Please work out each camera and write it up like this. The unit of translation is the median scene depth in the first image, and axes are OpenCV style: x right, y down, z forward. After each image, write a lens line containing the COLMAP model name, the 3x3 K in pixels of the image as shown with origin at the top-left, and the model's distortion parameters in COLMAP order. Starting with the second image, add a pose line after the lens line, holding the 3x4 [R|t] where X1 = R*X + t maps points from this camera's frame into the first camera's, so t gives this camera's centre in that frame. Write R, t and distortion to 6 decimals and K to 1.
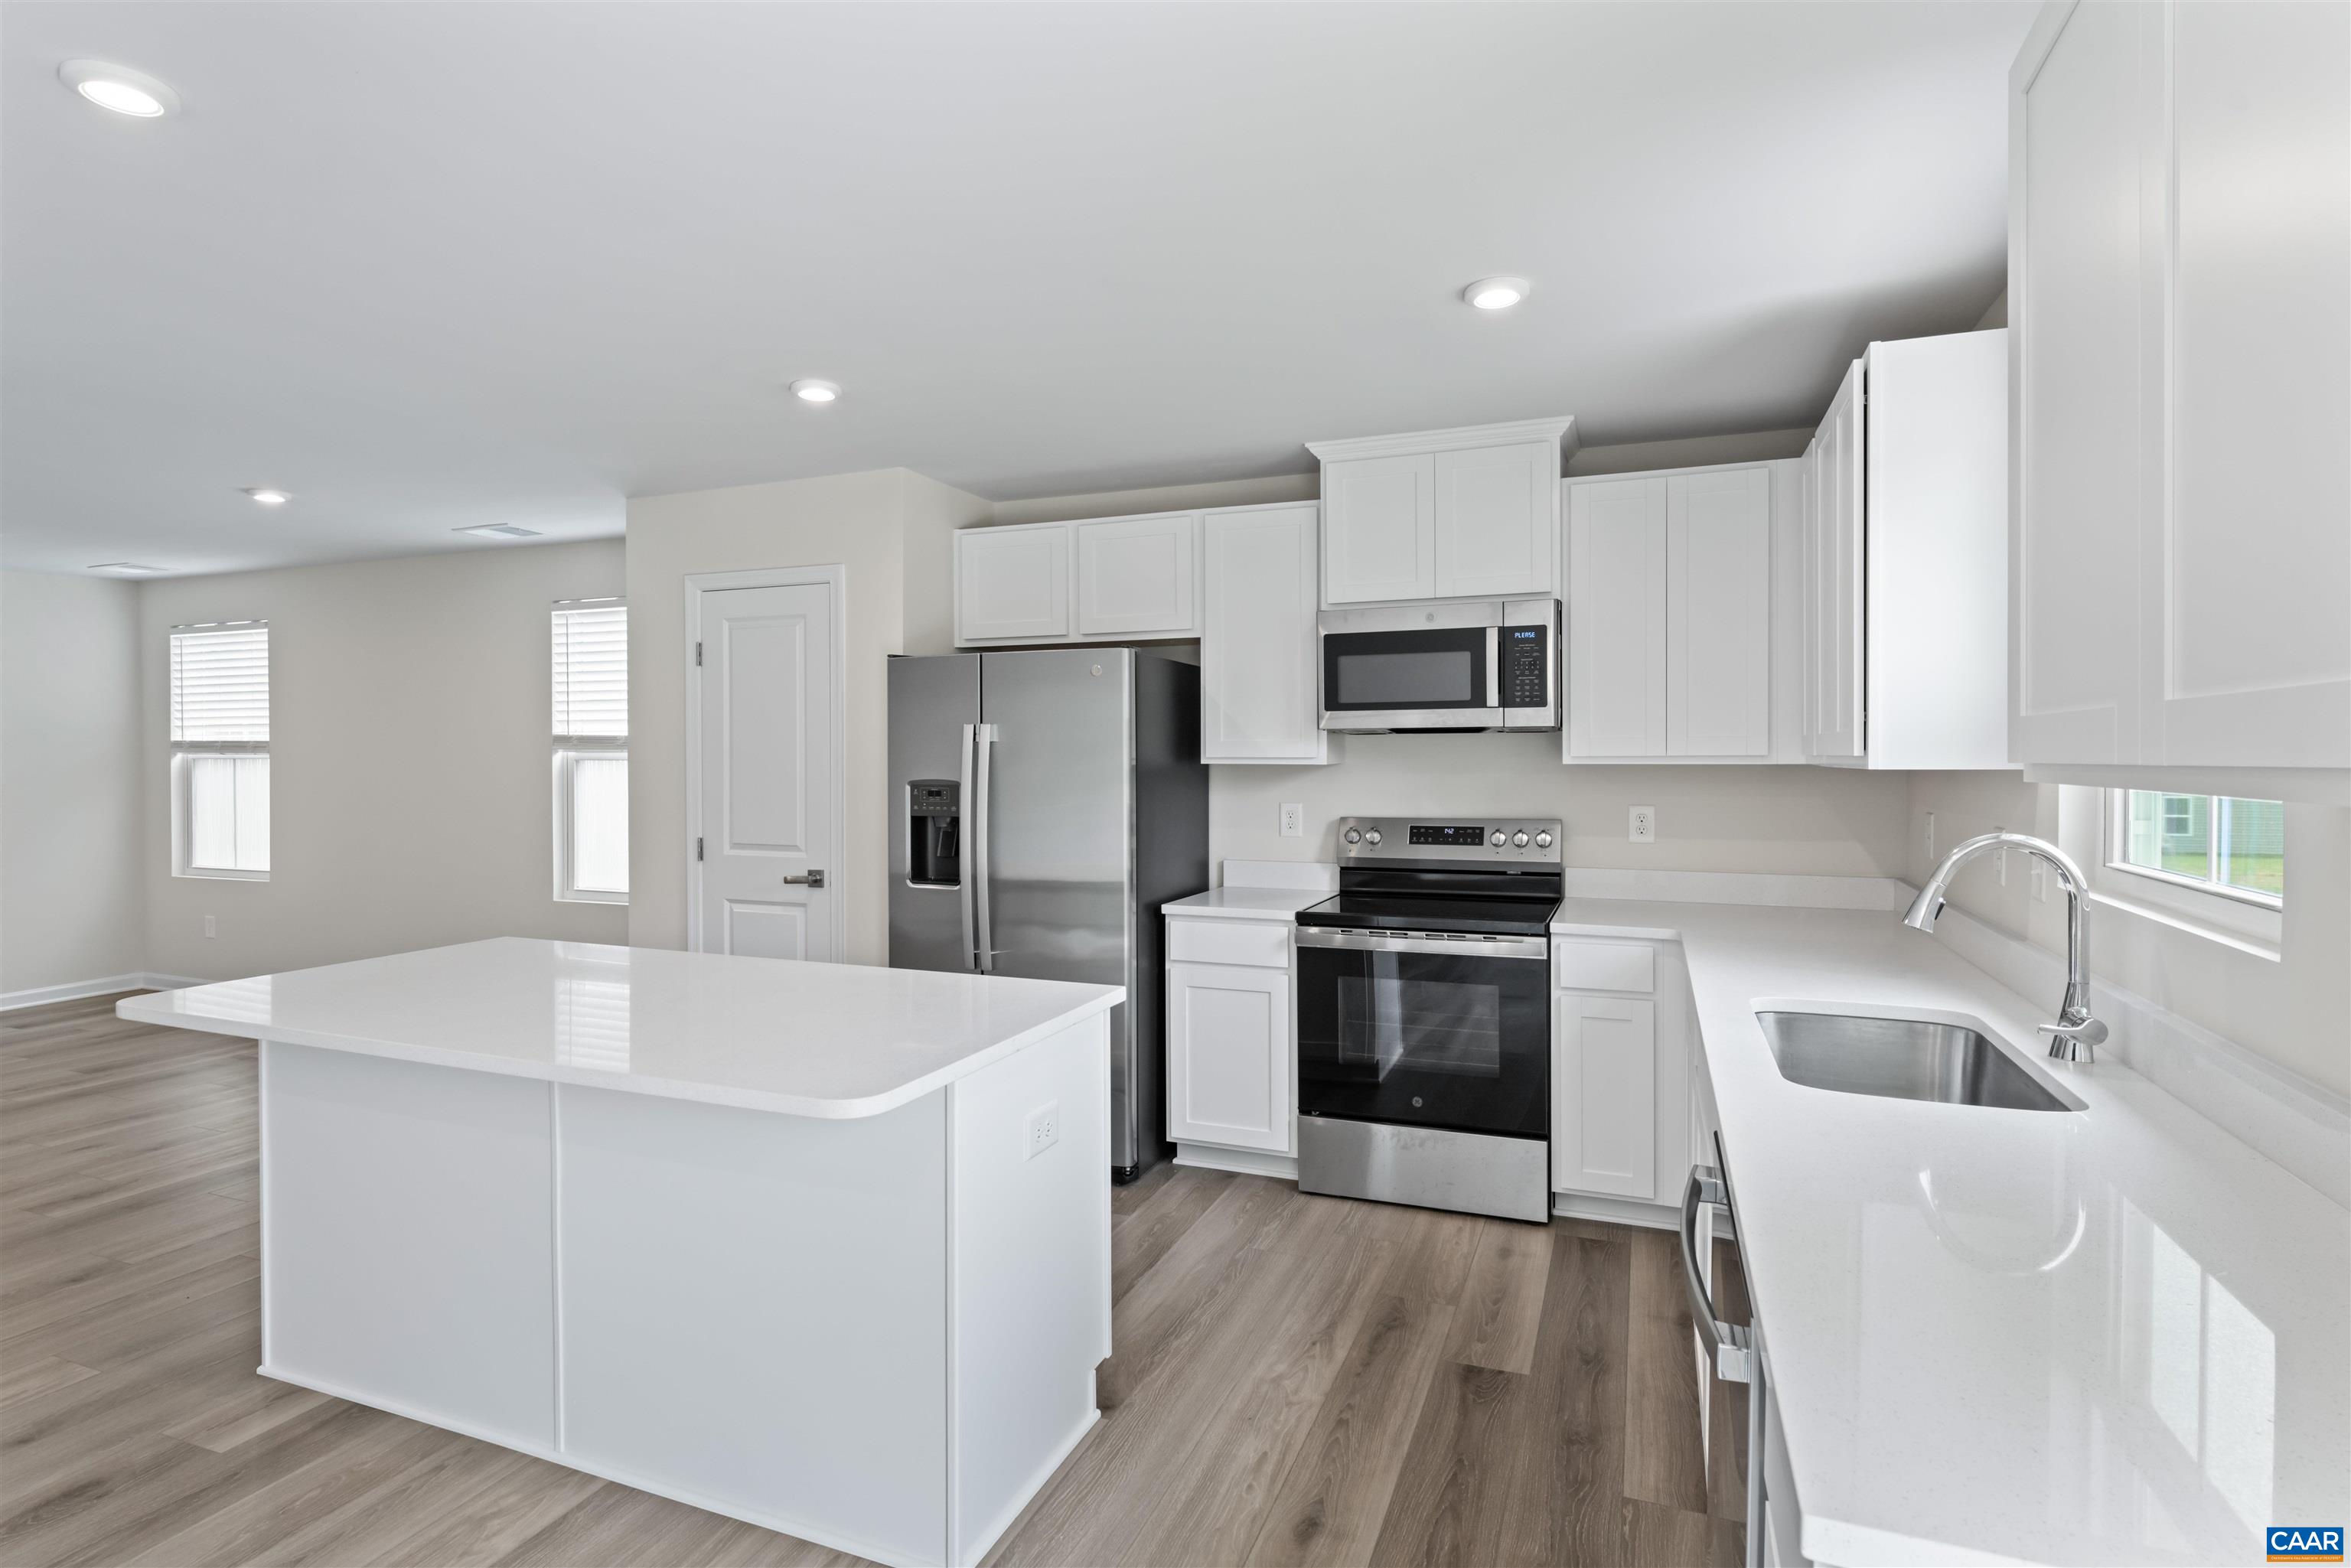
lens RADIAL K [[1215.4, 0, 1155.3], [0, 1215.4, 750.8], [0, 0, 1]] dist [0.004188, -0.004658]
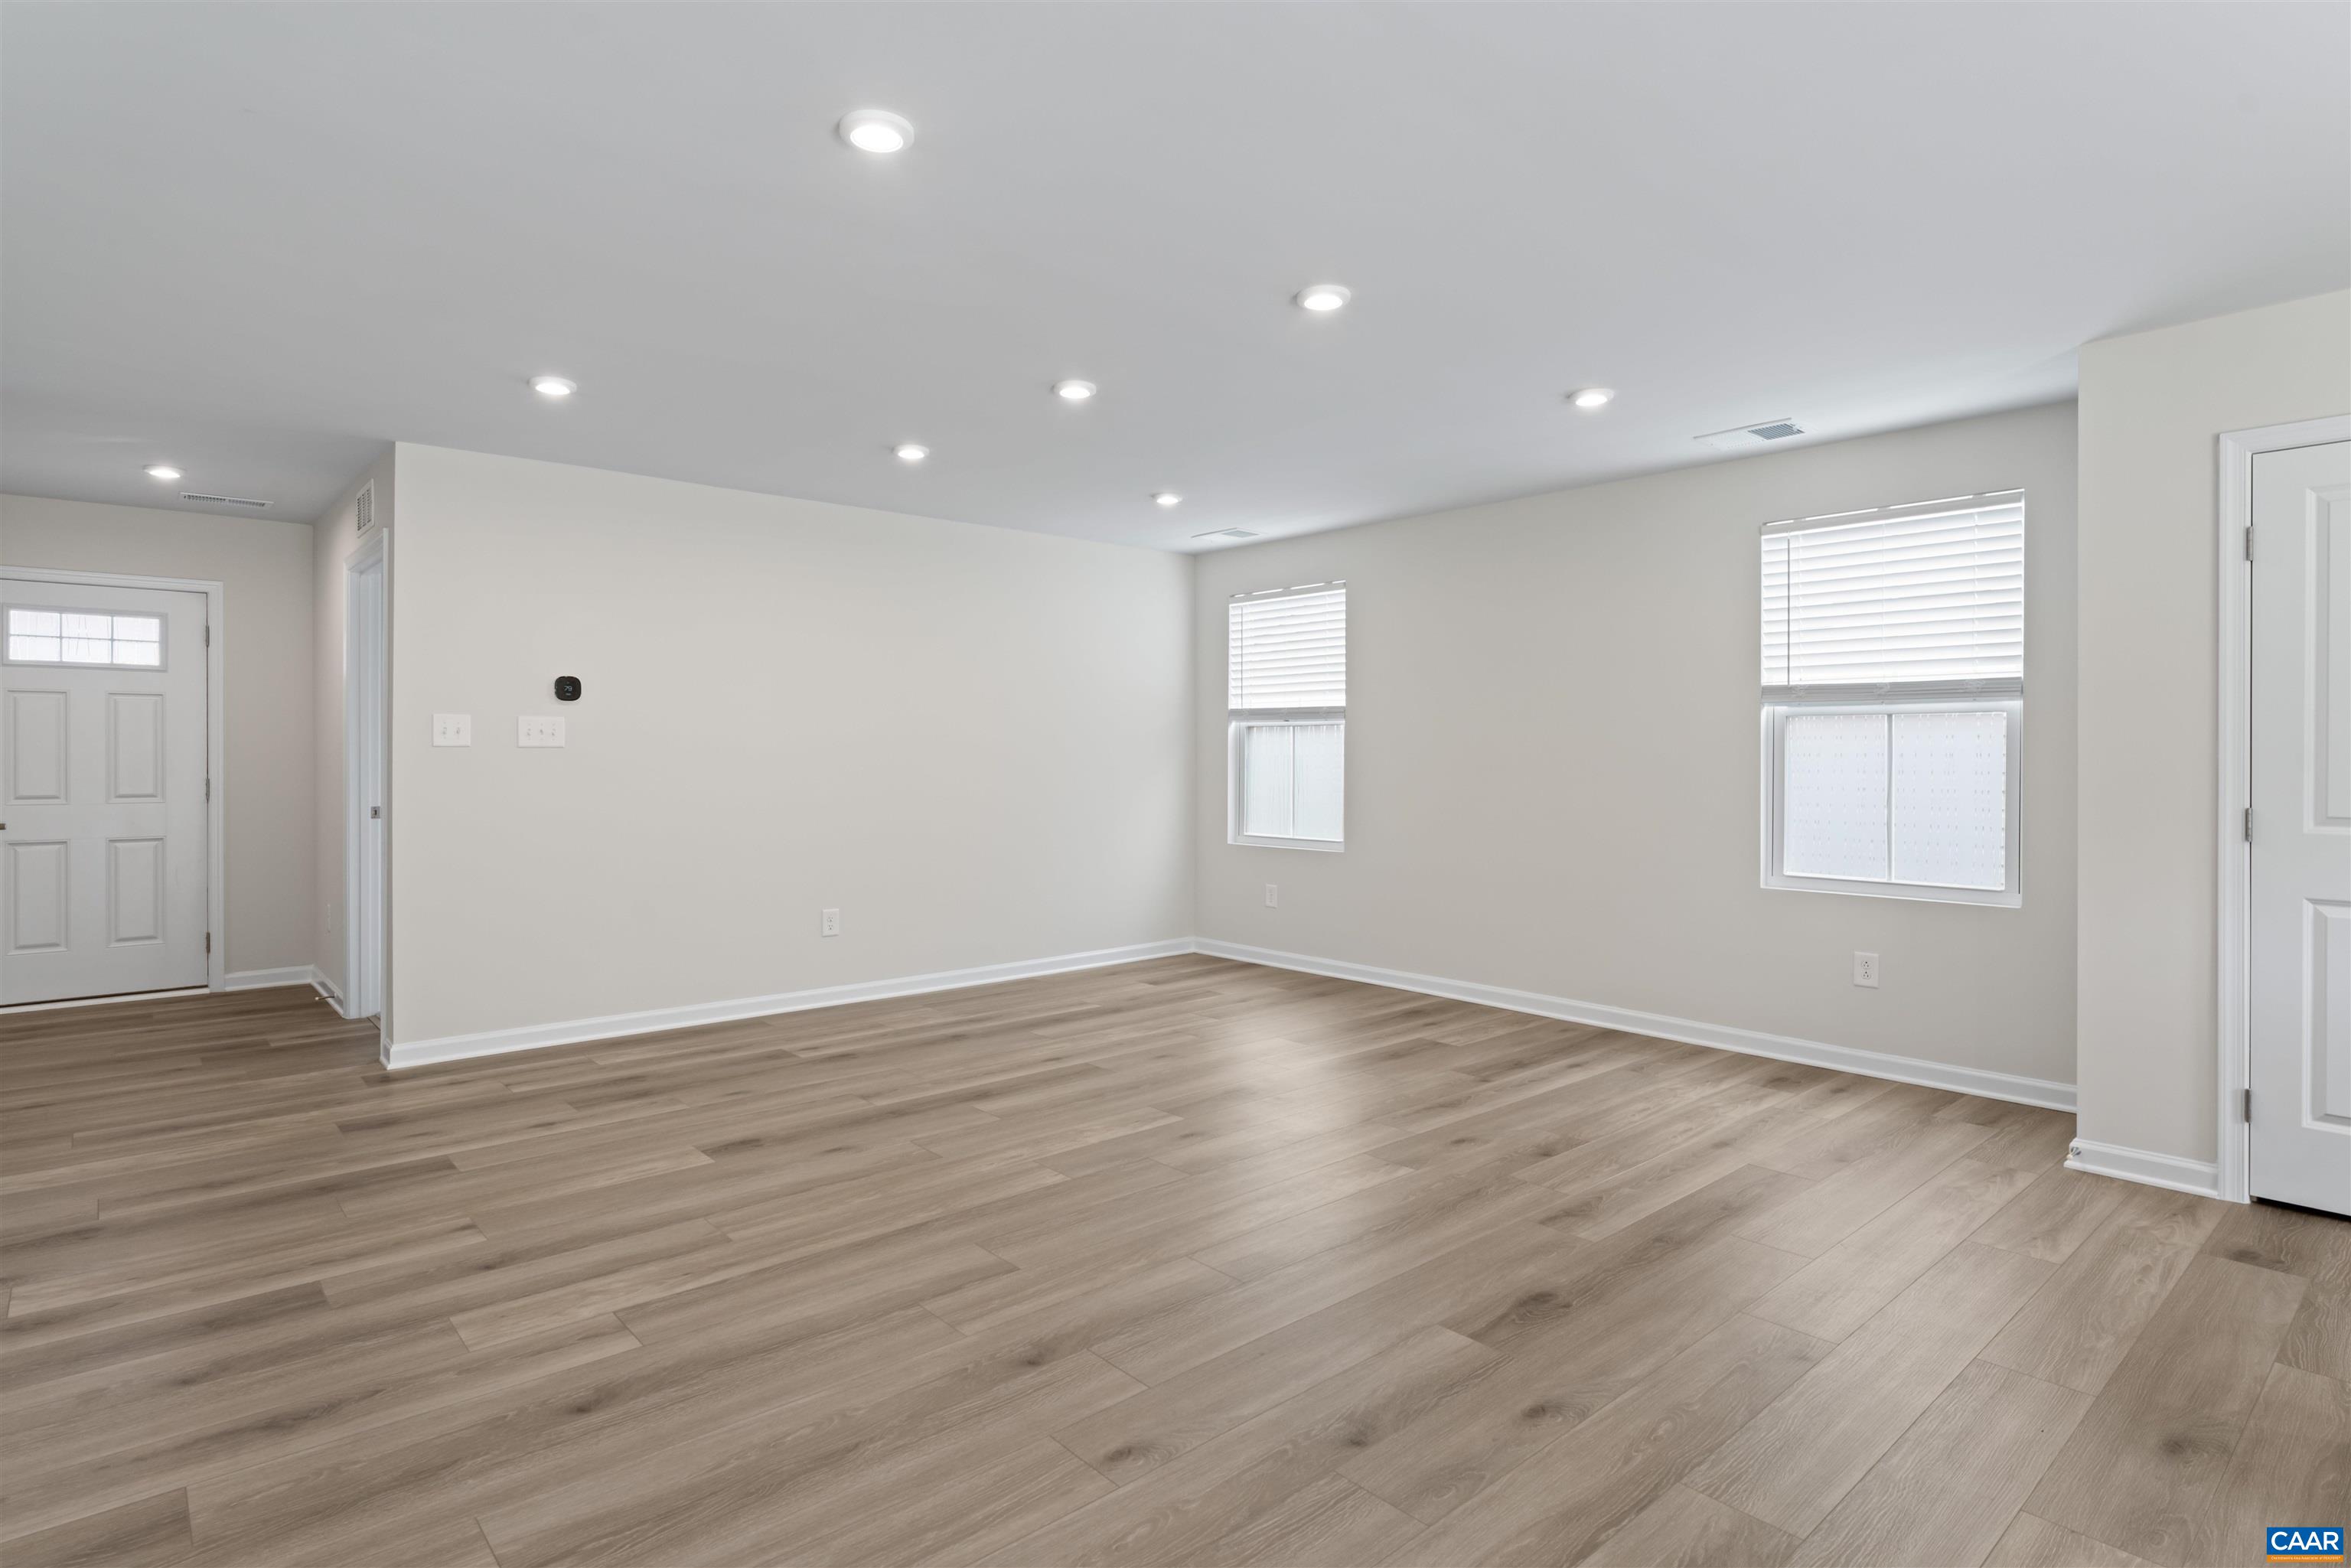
lens RADIAL K [[1215.4, 0, 1119.6], [0, 1215.4, 760.1], [0, 0, 1]] dist [0.004188, -0.004658]
pose [[0.890455, 0.003011, -0.455060, -0.713016], [0.001025, 0.999962, 0.008621, 0.041470], [0.455069, -0.008143, 0.890419, 0.094676]]
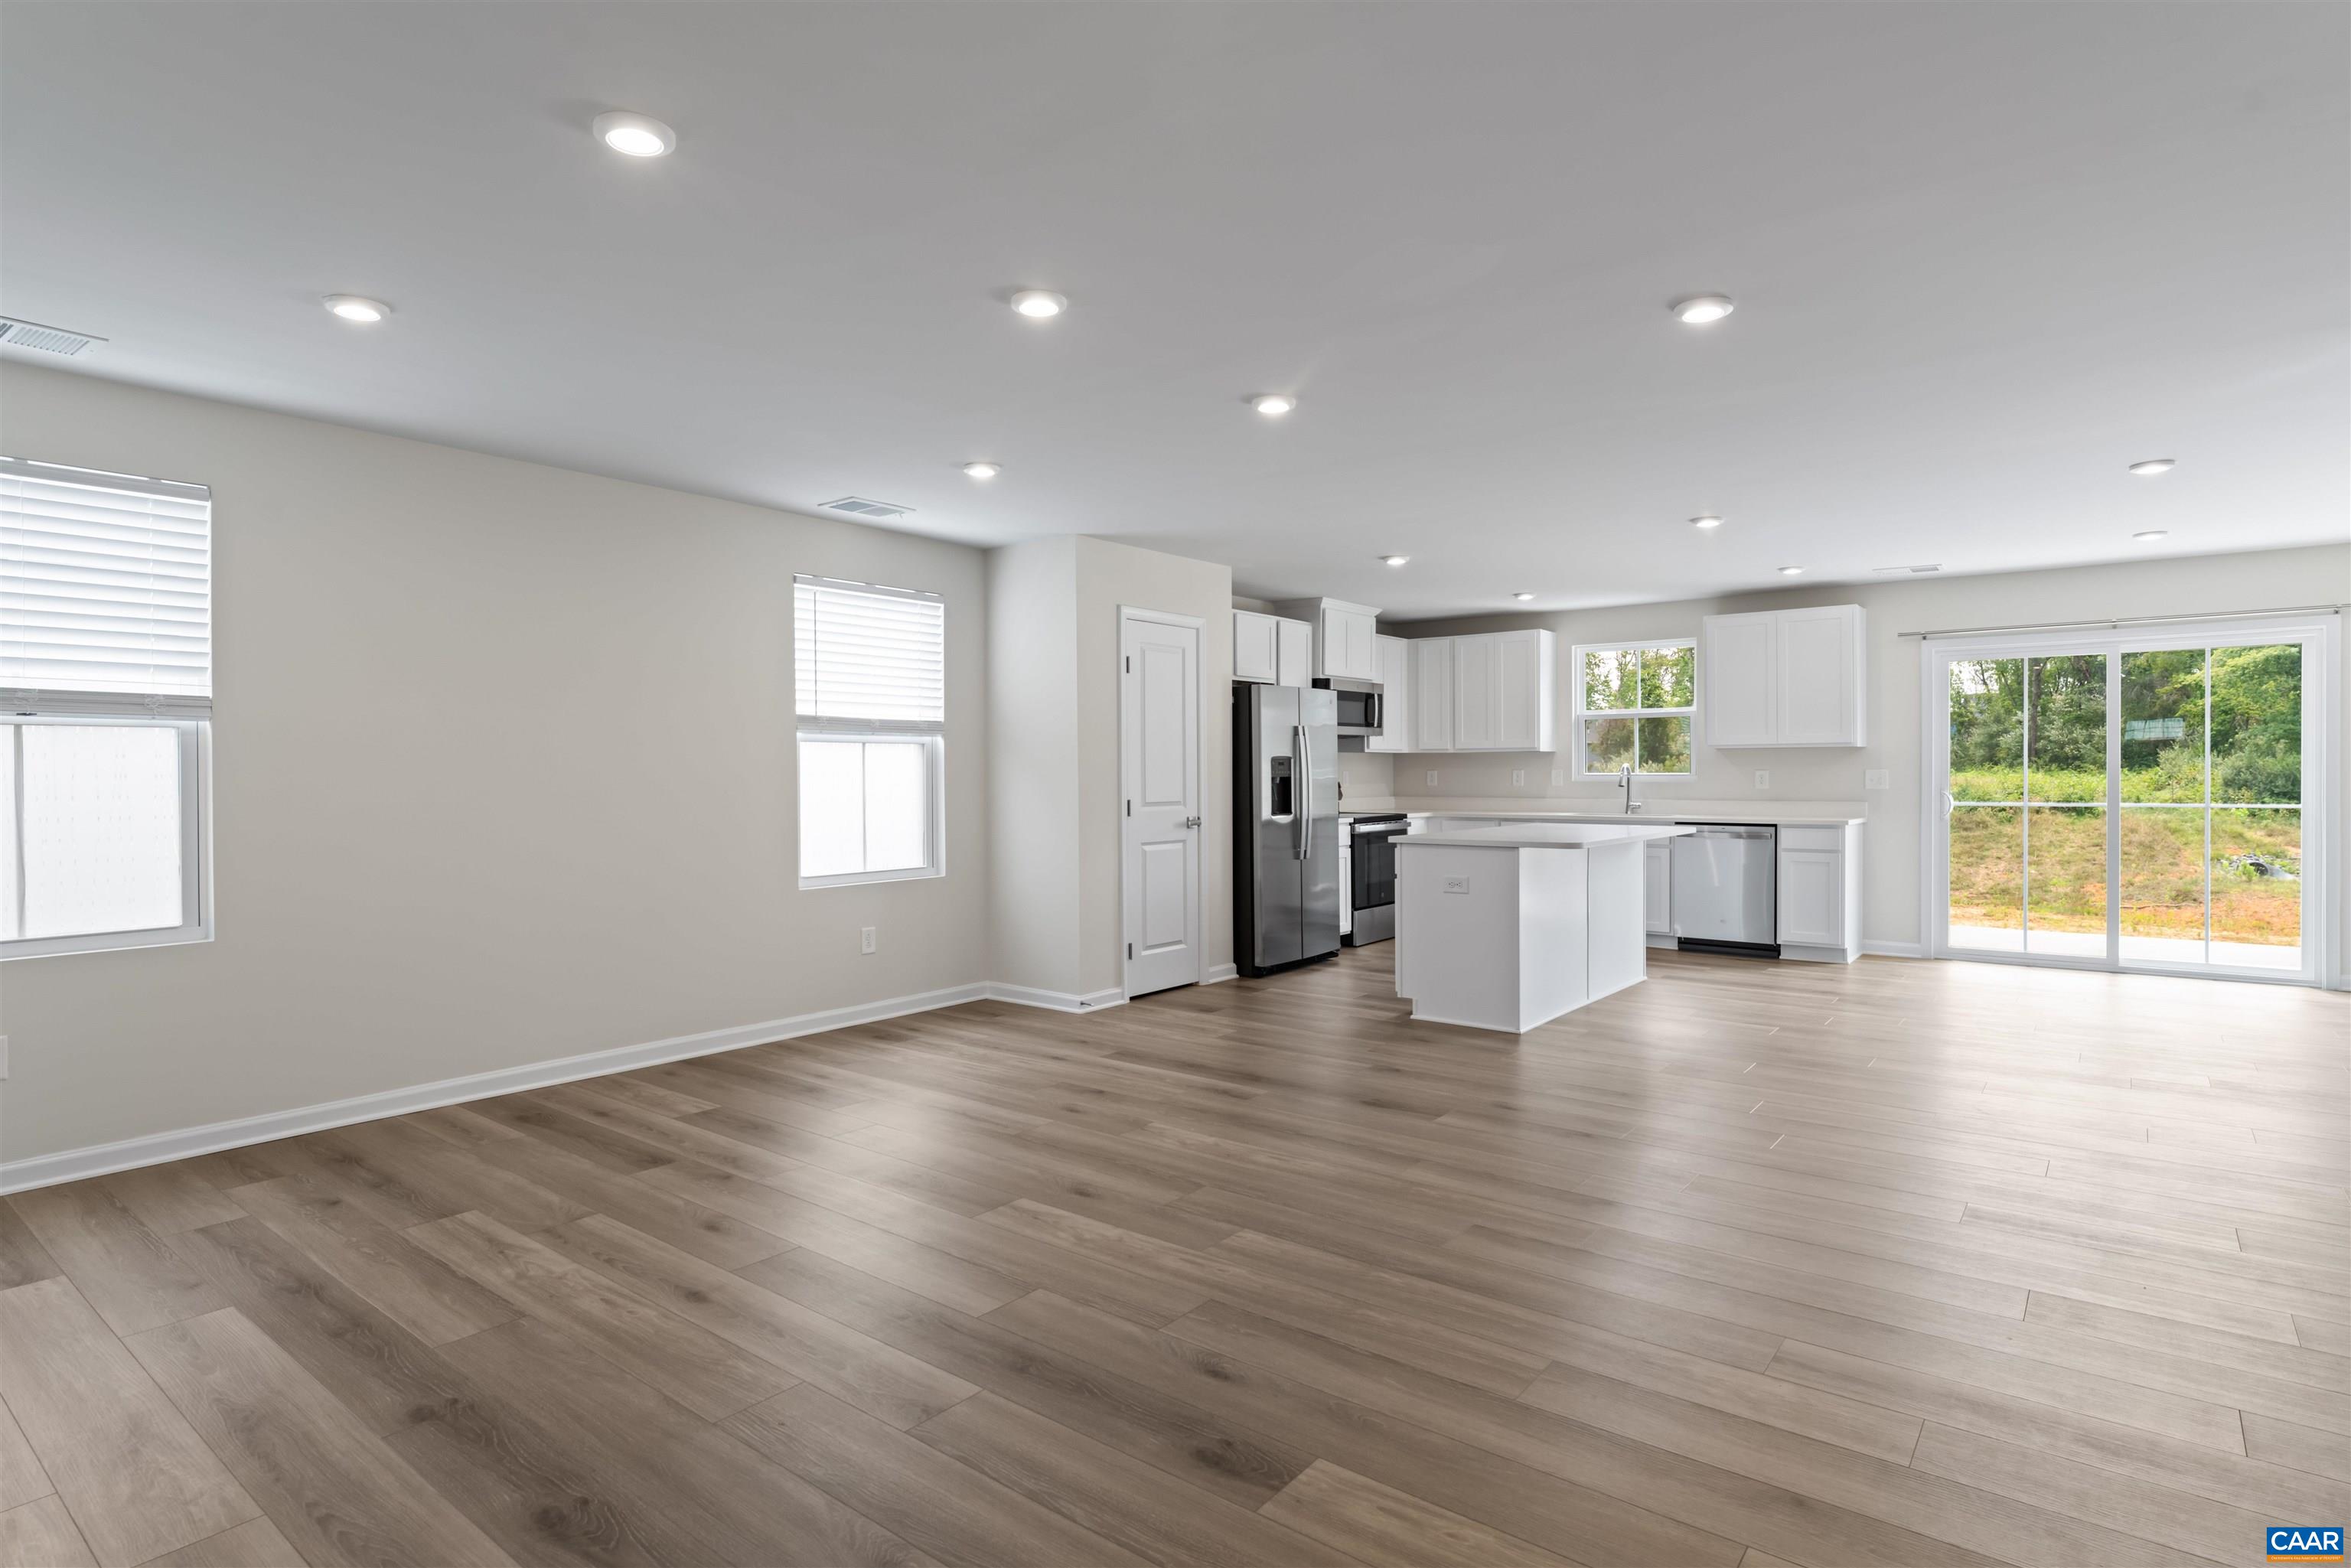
lens RADIAL K [[1215.4, 0, 1177.9], [0, 1215.4, 770.2], [0, 0, 1]] dist [0.004188, -0.004658]
pose [[0.267721, 0.000933, 0.963496, -1.883227], [0.002368, 0.999996, -0.001626, 0.045842], [-0.963494, 0.002717, 0.267718, 0.656804]]
